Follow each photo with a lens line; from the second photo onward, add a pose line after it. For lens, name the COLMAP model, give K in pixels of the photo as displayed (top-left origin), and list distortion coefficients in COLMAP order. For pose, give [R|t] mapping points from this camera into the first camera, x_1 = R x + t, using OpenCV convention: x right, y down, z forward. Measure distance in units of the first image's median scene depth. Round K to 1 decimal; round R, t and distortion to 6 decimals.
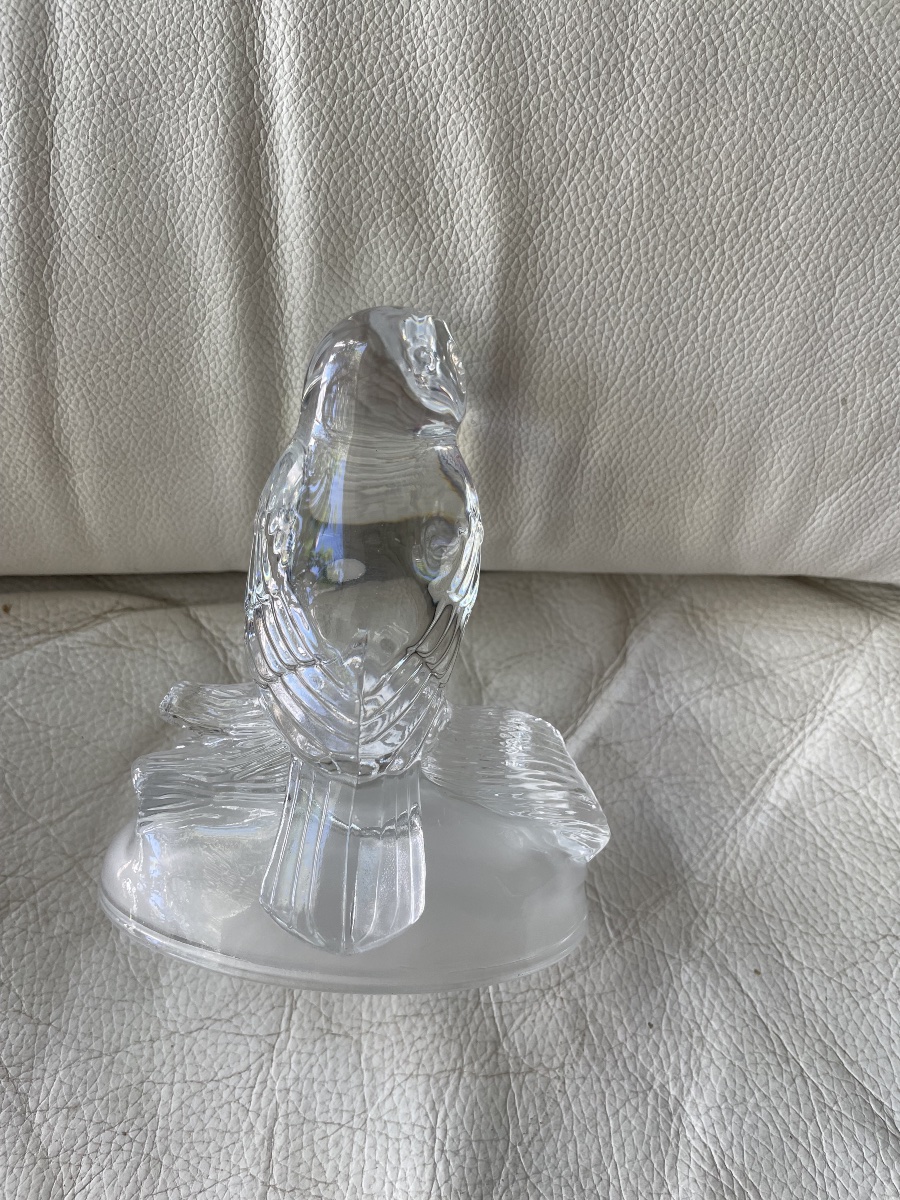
lens RADIAL K [[922.6, 0, 466.6], [0, 922.6, 612.1], [0, 0, 1]] dist [0.075999, -0.120755]
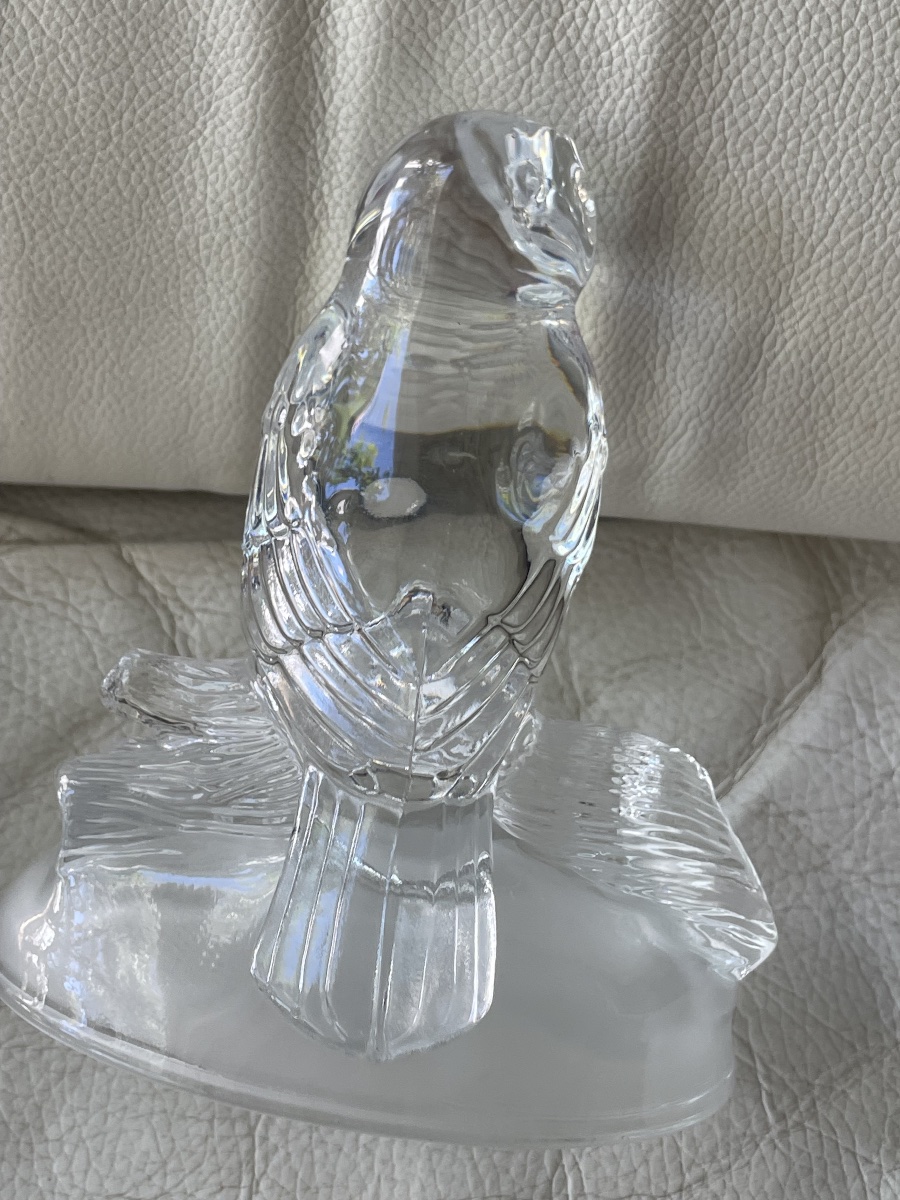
lens RADIAL K [[1796.5, 0, 451.2], [0, 1796.5, 494.5], [0, 0, 1]] dist [0.204214, -0.623813]
pose [[0.996762, 0.065960, -0.045992, -0.030524], [-0.068696, 0.995790, -0.060682, 0.026497], [0.041796, 0.063645, 0.997097, -0.272516]]
